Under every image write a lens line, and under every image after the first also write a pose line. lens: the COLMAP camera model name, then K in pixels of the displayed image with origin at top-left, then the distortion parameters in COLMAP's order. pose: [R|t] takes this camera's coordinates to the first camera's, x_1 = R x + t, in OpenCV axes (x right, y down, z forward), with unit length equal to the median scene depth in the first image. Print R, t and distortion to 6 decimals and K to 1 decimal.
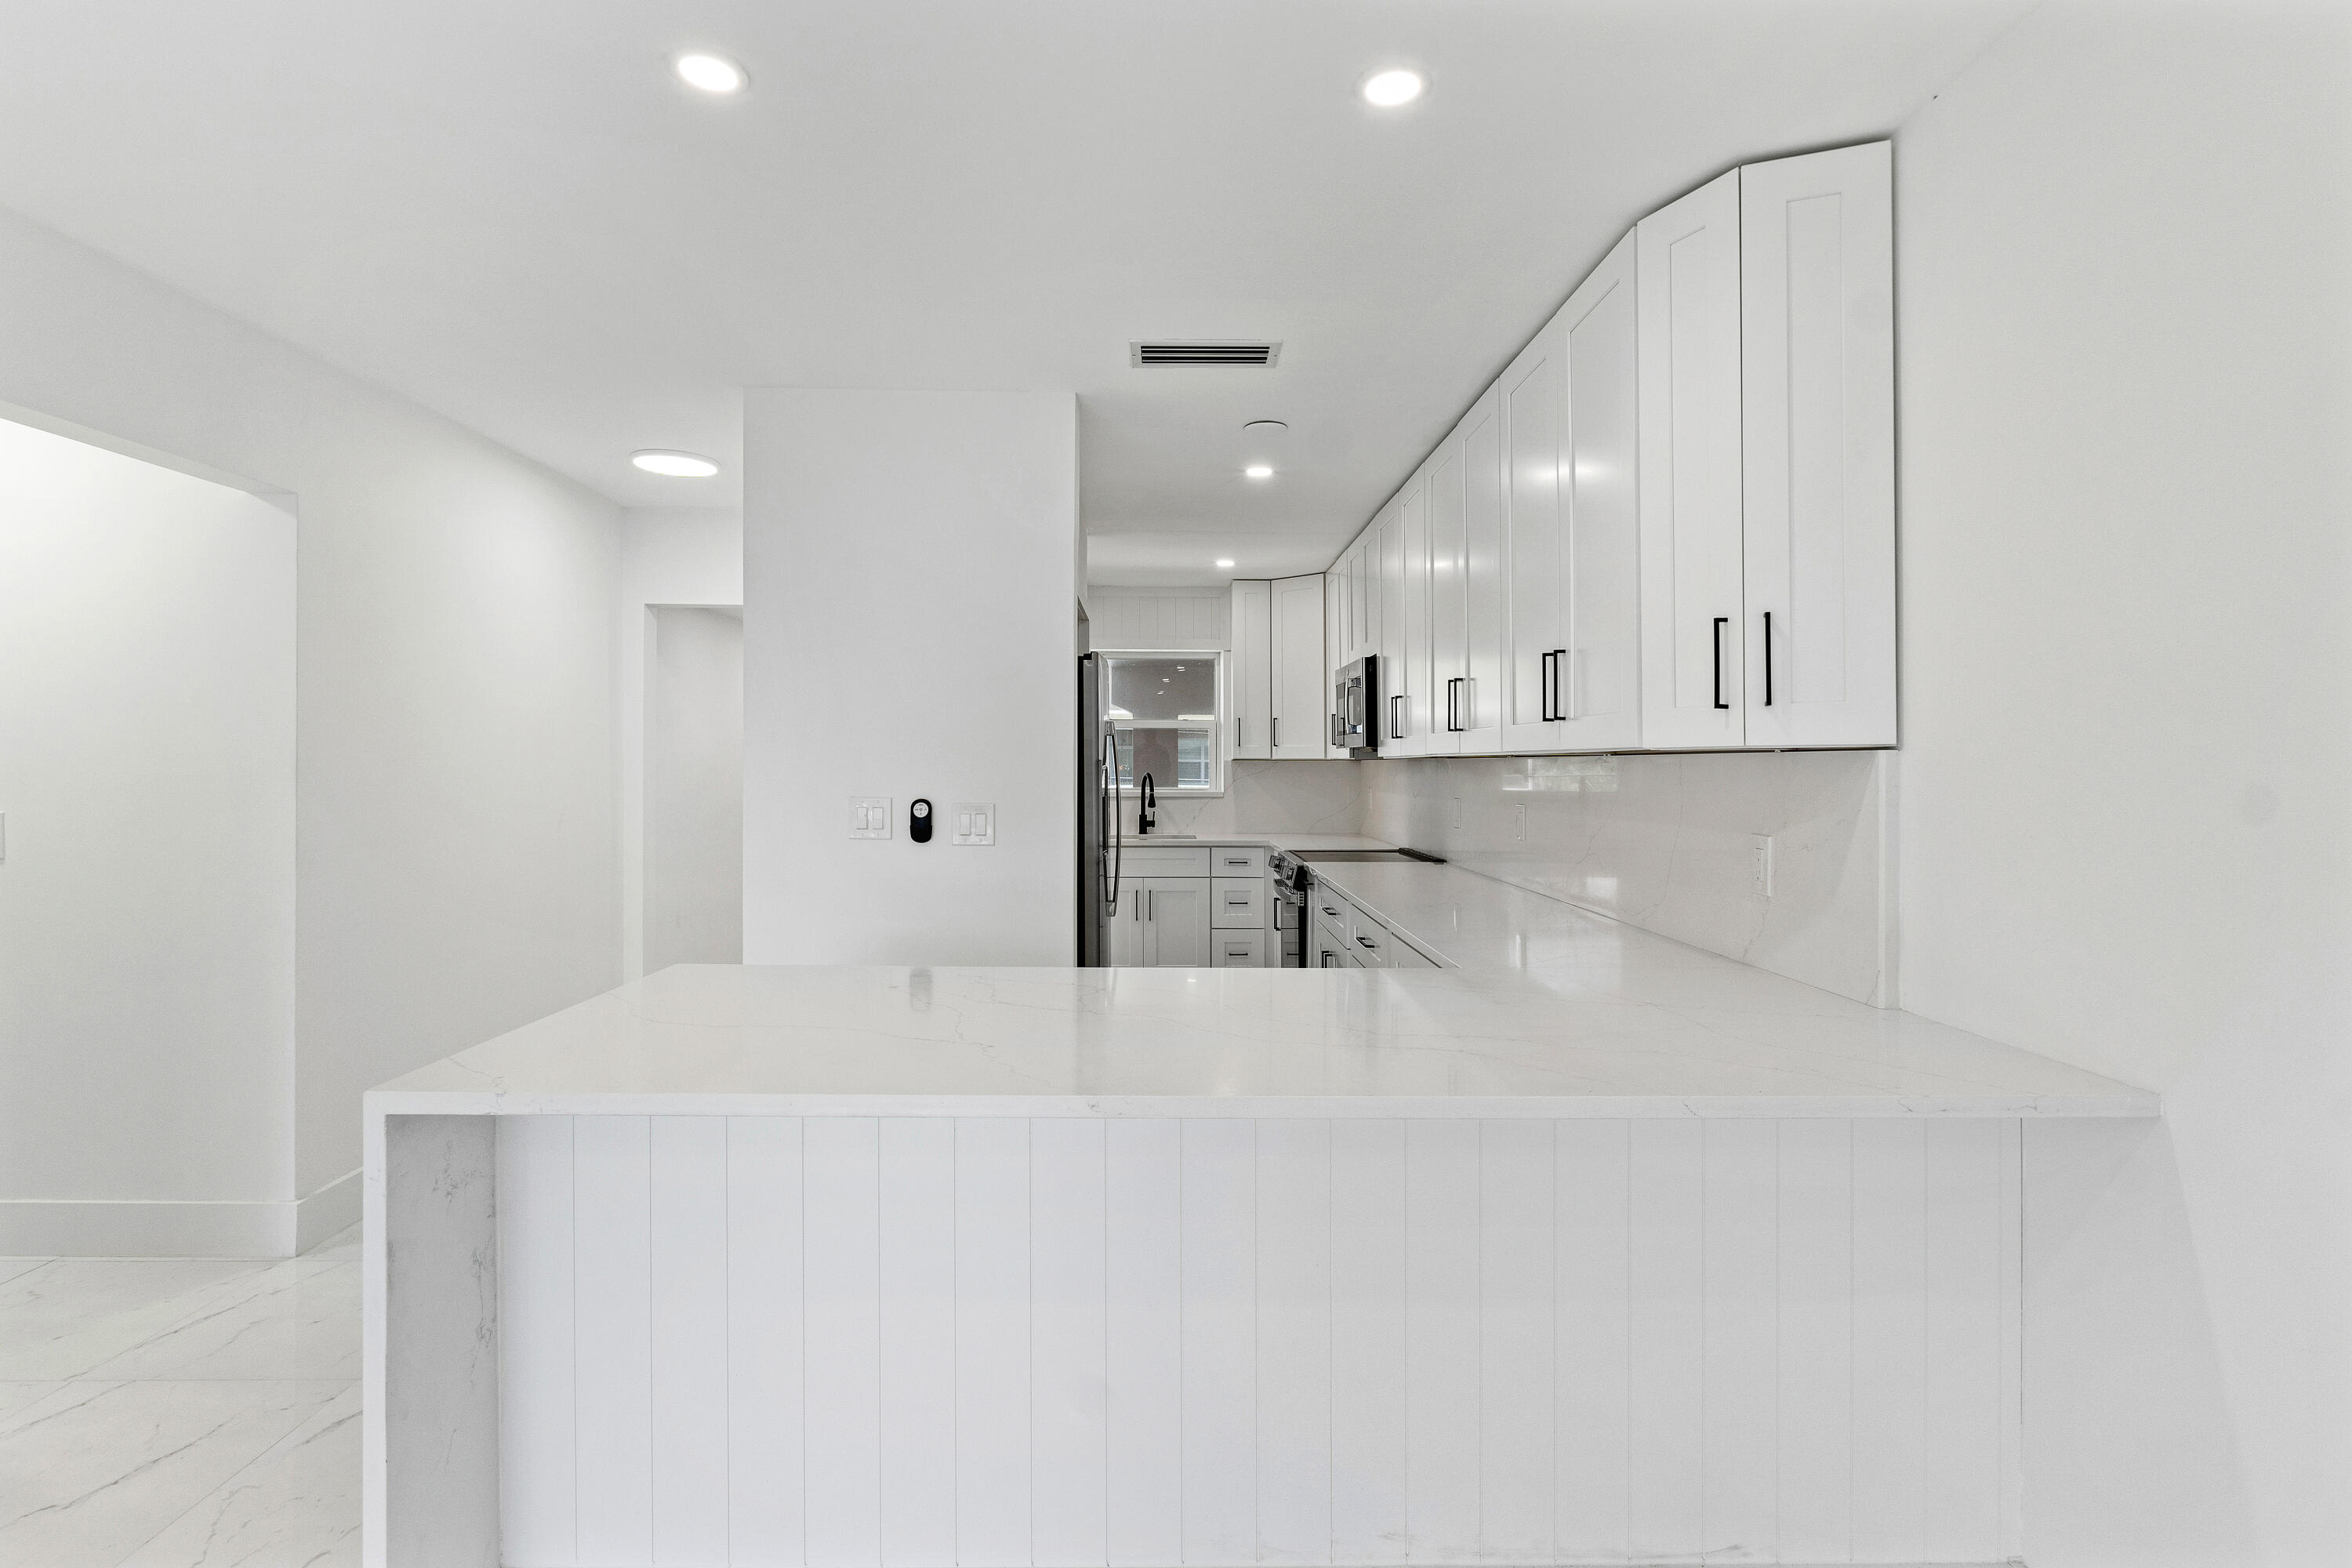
lens RADIAL K [[1176.3, 0, 1181.6], [0, 1176.3, 767.4], [0, 0, 1]] dist [0.005496, -0.001043]
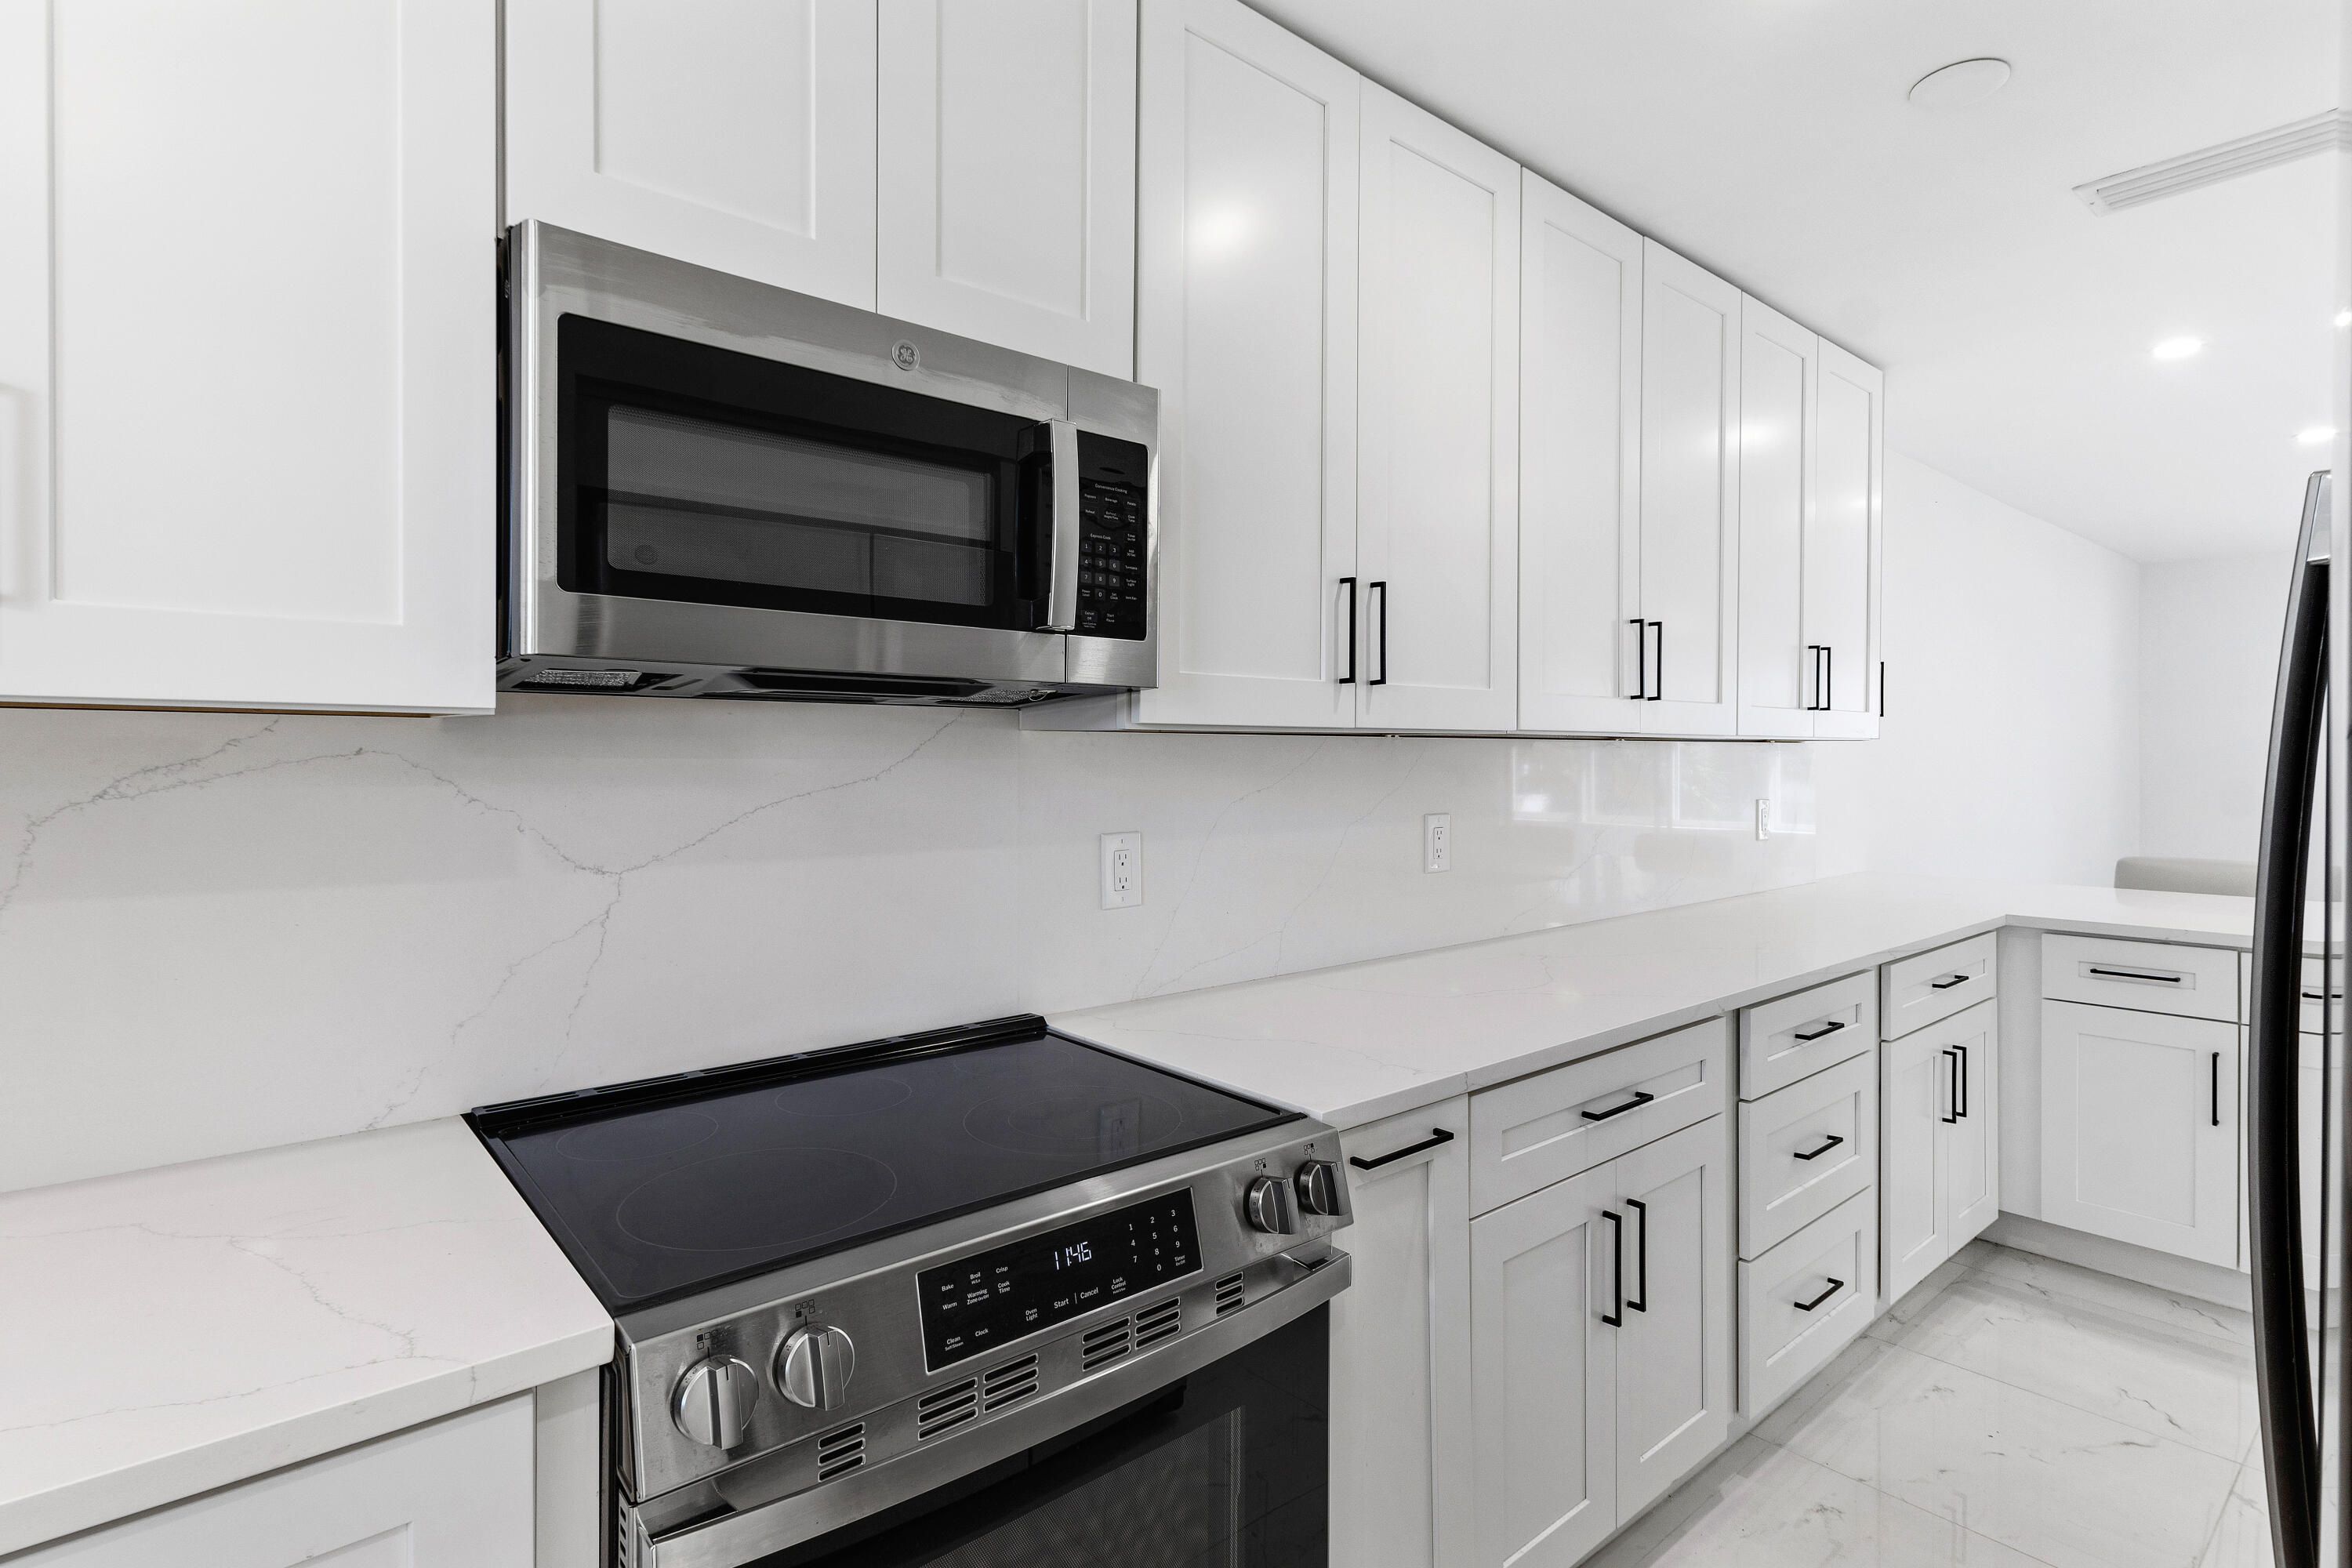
lens RADIAL K [[1176.3, 0, 1178.5], [0, 1176.3, 752.6], [0, 0, 1]] dist [0.005496, -0.001043]
pose [[-0.631887, -0.004460, 0.775048, -0.078245], [-0.002848, 0.999990, 0.003432, -0.001908], [-0.775055, -0.000039, -0.631893, 1.190708]]
